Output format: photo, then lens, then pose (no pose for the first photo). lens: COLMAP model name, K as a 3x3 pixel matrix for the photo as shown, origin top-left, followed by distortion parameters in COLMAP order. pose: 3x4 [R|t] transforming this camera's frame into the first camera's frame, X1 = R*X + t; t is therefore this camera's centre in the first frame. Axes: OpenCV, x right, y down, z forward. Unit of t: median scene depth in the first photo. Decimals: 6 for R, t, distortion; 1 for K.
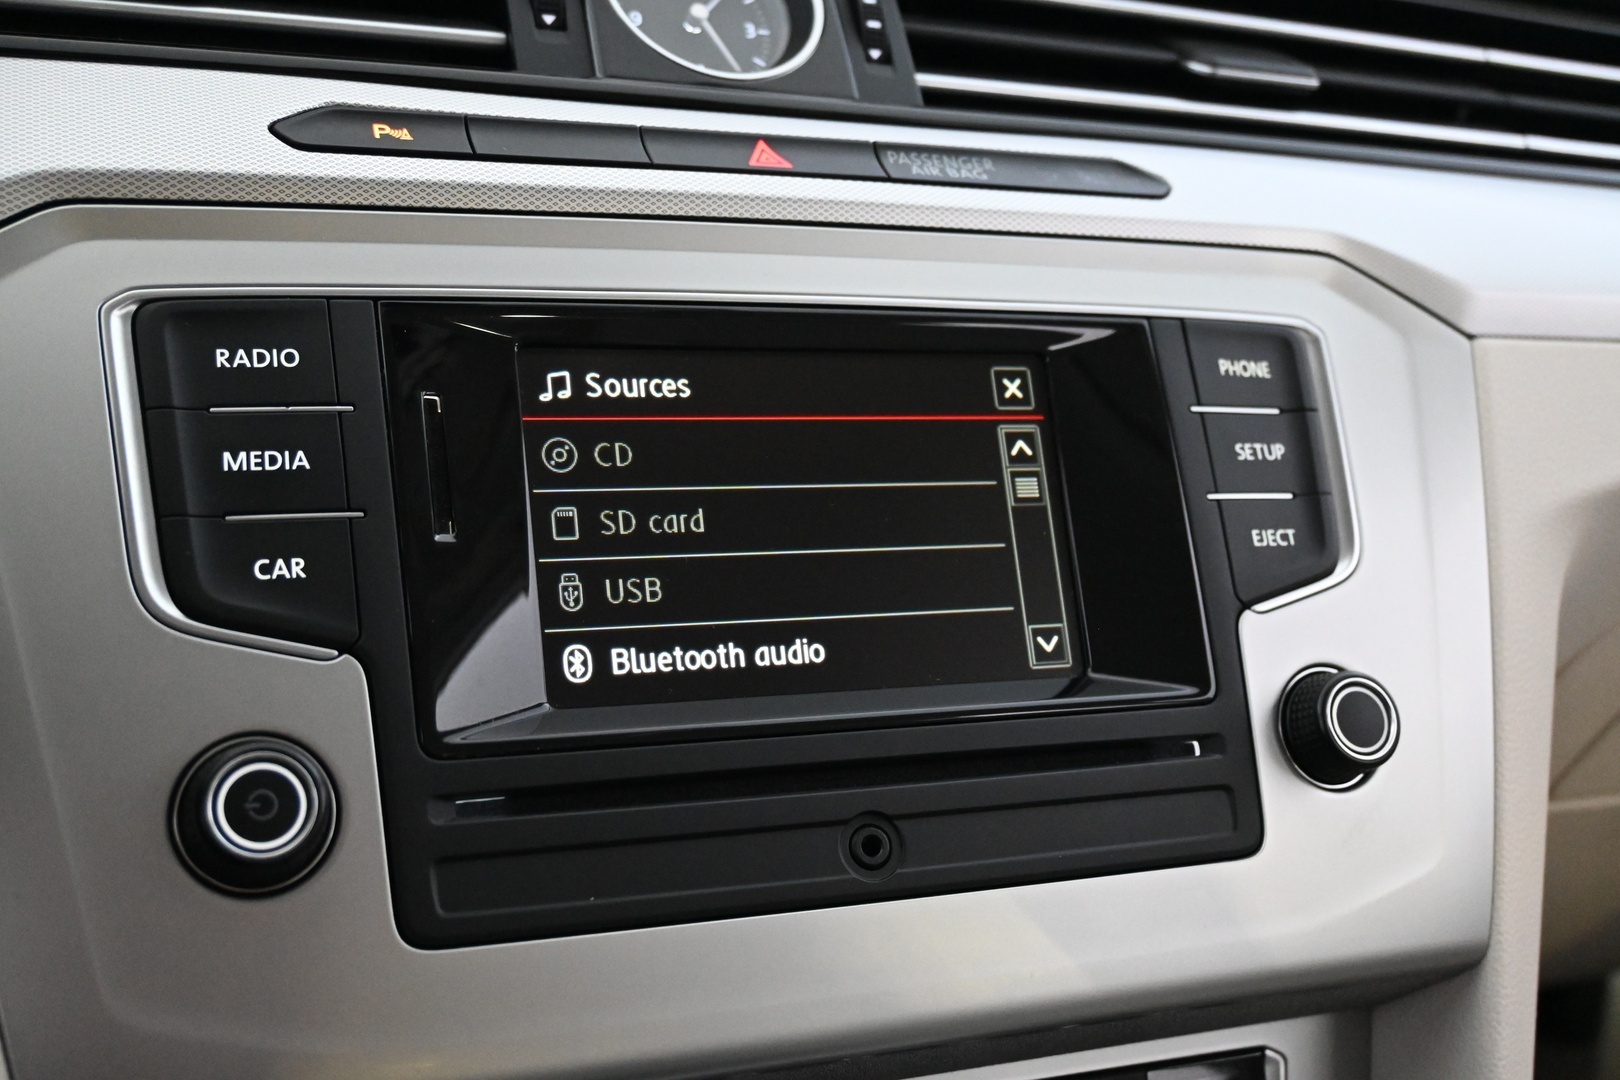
lens RADIAL K [[1790.6, 0, 807.4], [0, 1790.6, 544.4], [0, 0, 1]] dist [-0.011545, 0.000000]
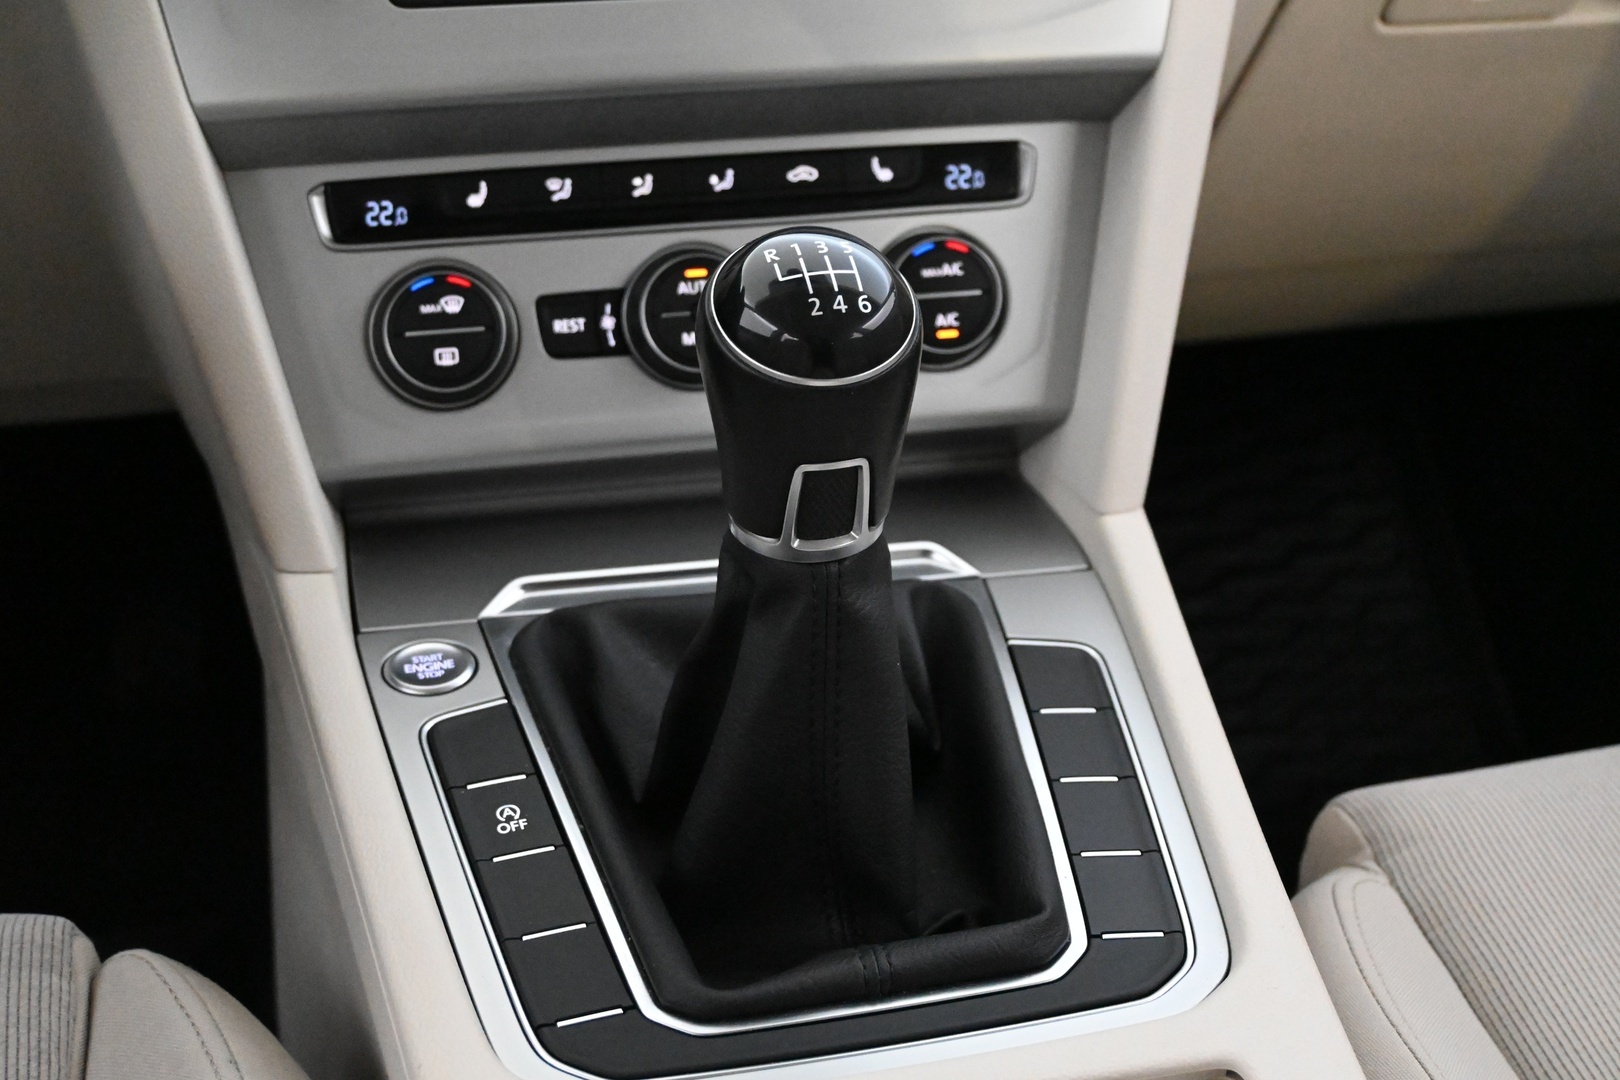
lens RADIAL K [[2284.2, 0, 813.6], [0, 2284.2, 536.3], [0, 0, 1]] dist [-0.022878, 0.000000]
pose [[0.981703, 0.011726, -0.190058, 0.466476], [0.025521, 0.980995, 0.192348, 0.247484], [0.188701, -0.193679, 0.962746, -0.883042]]
